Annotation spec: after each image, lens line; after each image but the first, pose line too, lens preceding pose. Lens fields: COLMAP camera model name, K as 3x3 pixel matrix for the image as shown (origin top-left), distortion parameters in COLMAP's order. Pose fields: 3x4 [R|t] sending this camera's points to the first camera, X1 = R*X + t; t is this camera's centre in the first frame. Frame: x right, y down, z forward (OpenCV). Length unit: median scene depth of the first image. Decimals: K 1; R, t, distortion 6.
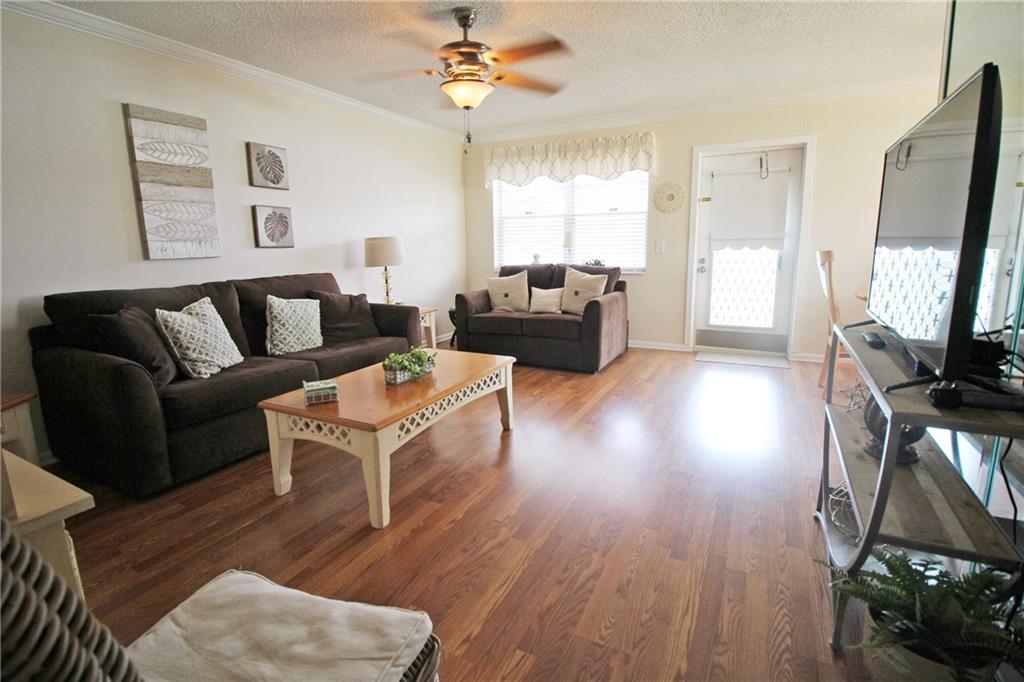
lens RADIAL K [[474.8, 0, 509.8], [0, 474.8, 328.4], [0, 0, 1]] dist [-0.016333, -0.001090]
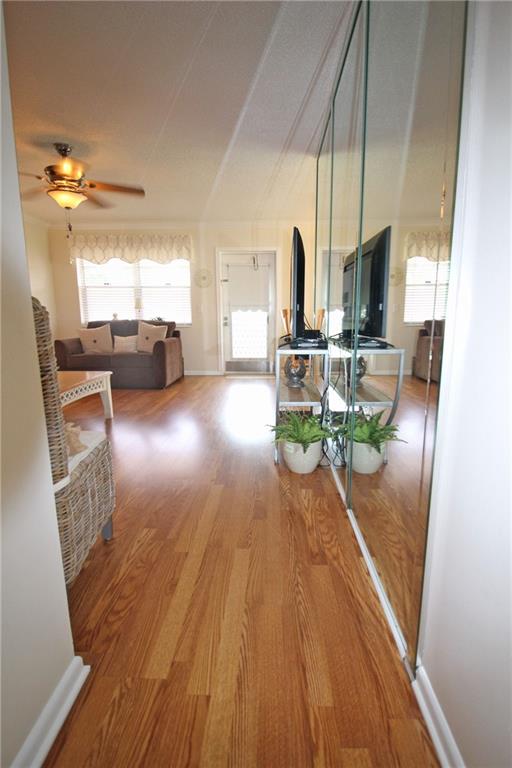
lens RADIAL K [[368.3, 0, 258.9], [0, 368.3, 375.7], [0, 0, 1]] dist [0.037192, -0.000128]
pose [[0.901106, -0.059029, 0.429563, -0.047305], [0.067266, 0.997727, -0.004002, 0.068222], [-0.428350, 0.032502, 0.903028, -0.192070]]
